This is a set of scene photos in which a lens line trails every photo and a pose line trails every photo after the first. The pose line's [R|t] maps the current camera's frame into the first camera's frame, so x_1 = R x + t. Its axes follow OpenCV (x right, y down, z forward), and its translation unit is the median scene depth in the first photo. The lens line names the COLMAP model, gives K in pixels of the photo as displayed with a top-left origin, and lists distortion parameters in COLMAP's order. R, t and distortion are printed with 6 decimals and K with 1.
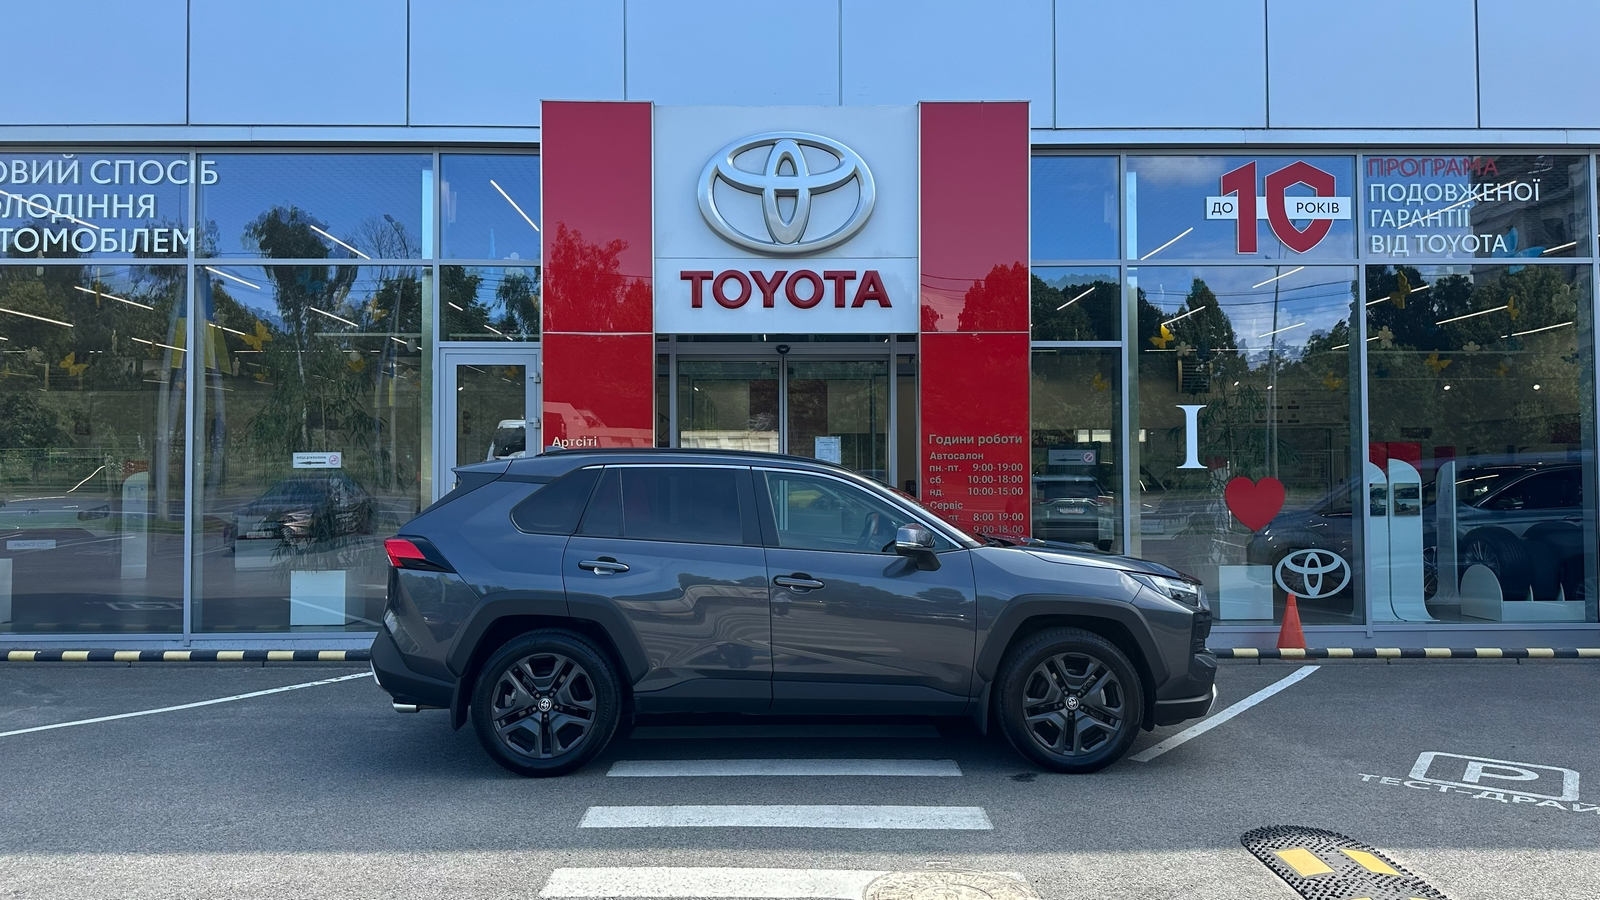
lens RADIAL K [[1105.6, 0, 799.5], [0, 1105.6, 449.9], [0, 0, 1]] dist [0.037532, -0.057432]
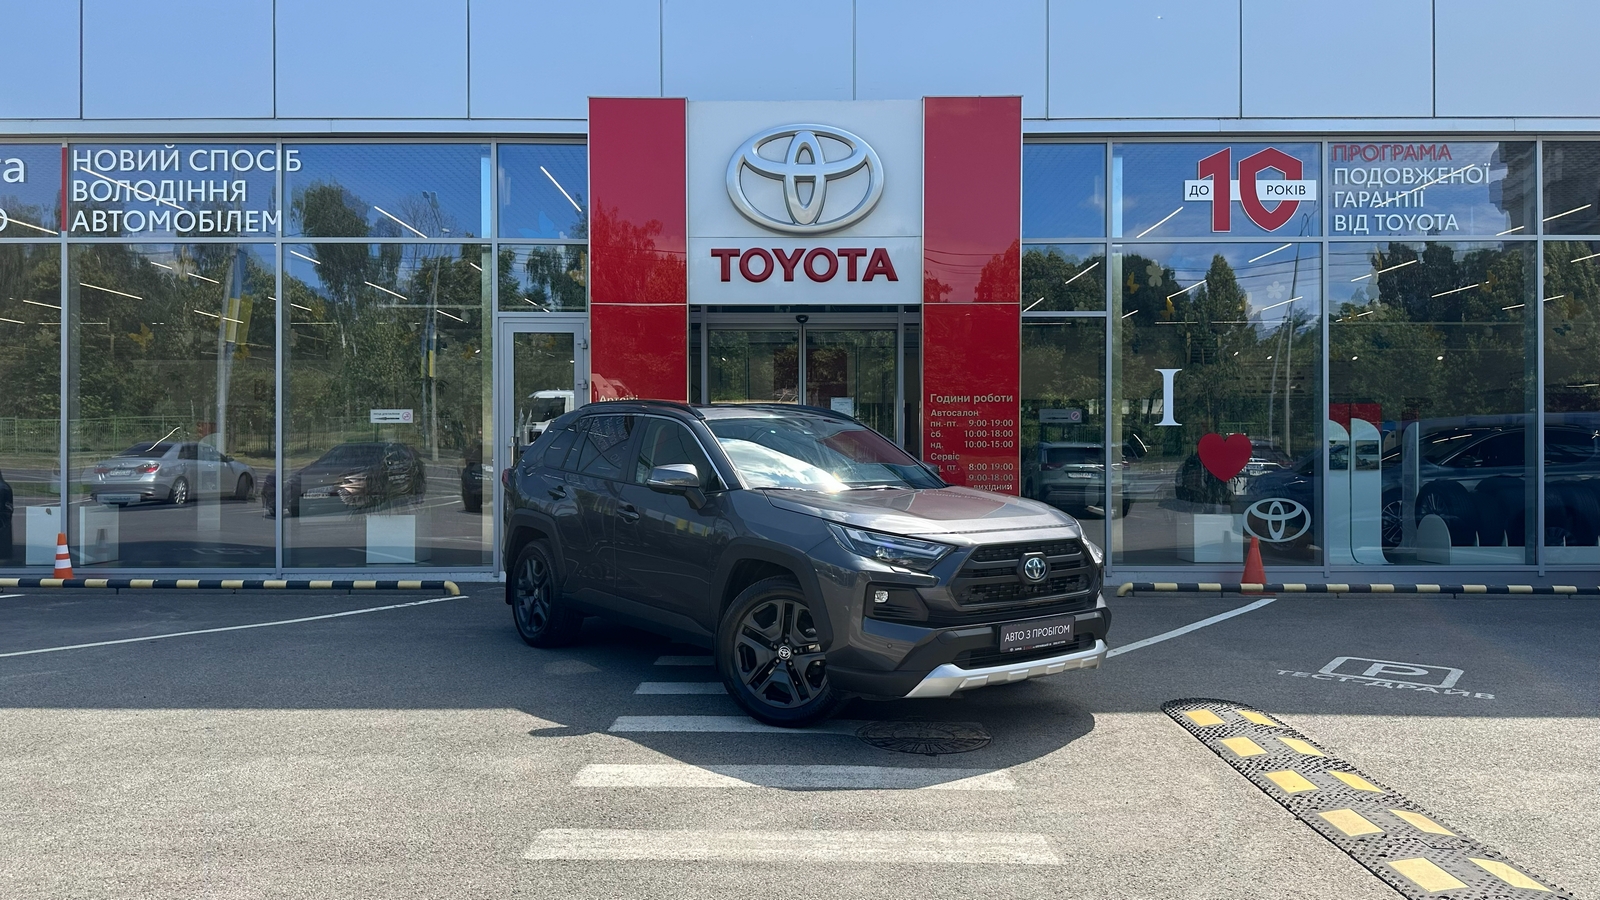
lens RADIAL K [[1105.6, 0, 800.1], [0, 1105.6, 456.2], [0, 0, 1]] dist [0.037532, -0.057432]
pose [[0.999739, 0.003151, -0.022638, 0.009007], [-0.002520, 0.999608, 0.027884, 0.017374], [0.022717, -0.027820, 0.999355, -0.124937]]
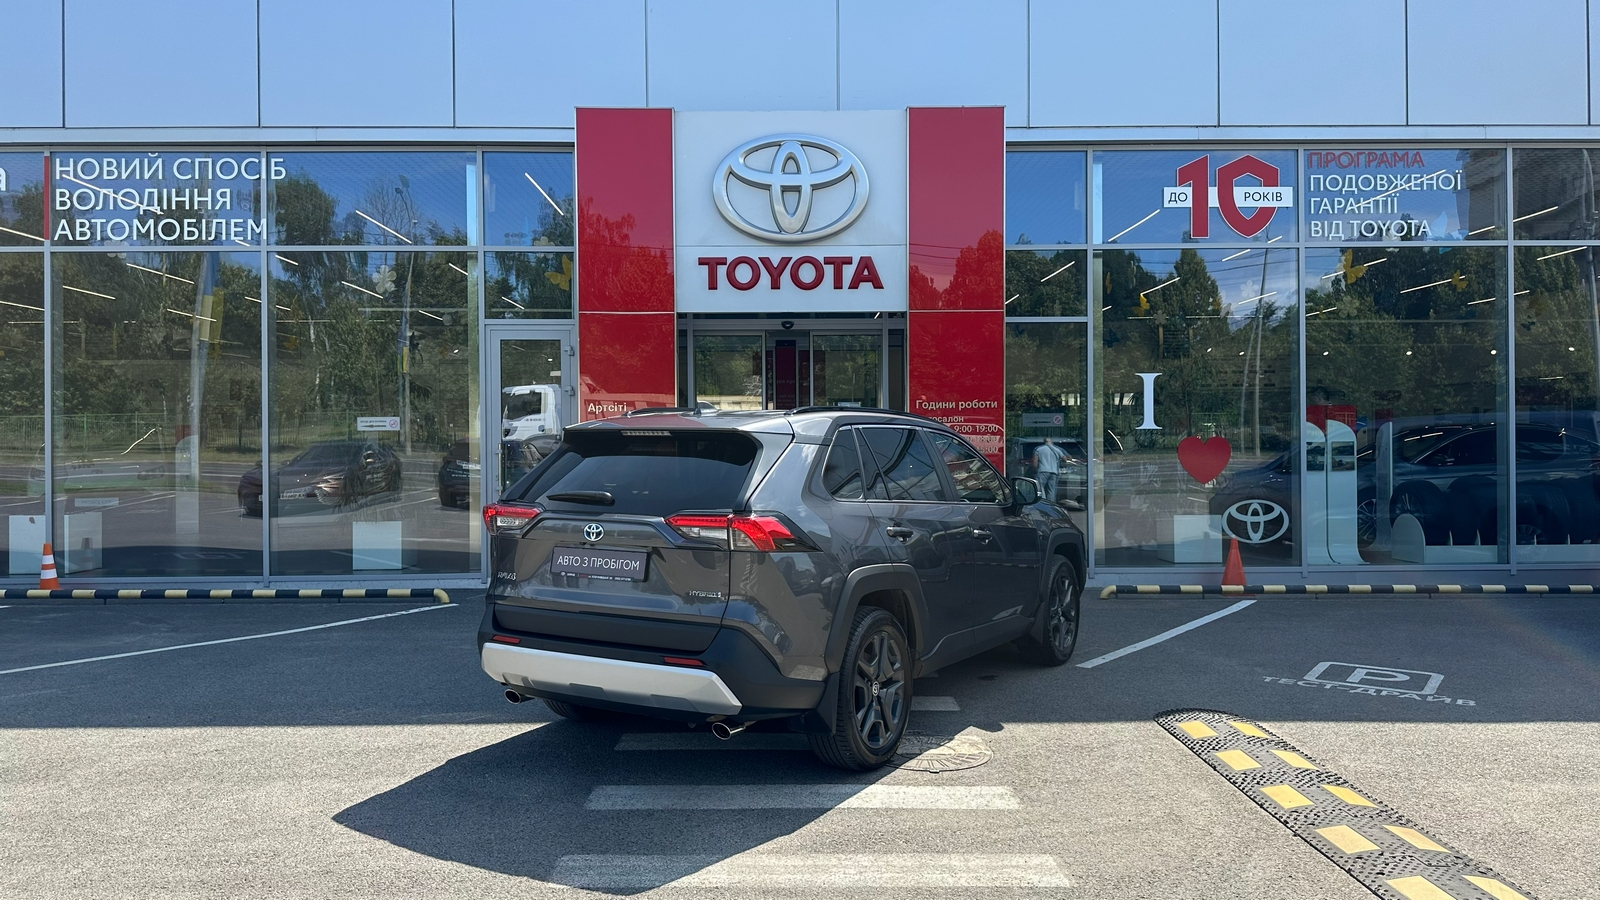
lens RADIAL K [[1105.6, 0, 789.0], [0, 1105.6, 446.1], [0, 0, 1]] dist [0.037532, -0.057432]
pose [[0.999981, -0.002602, -0.005639, -0.007405], [0.002766, 0.999569, 0.029227, -0.000016], [0.005560, -0.029242, 0.999557, -0.134894]]
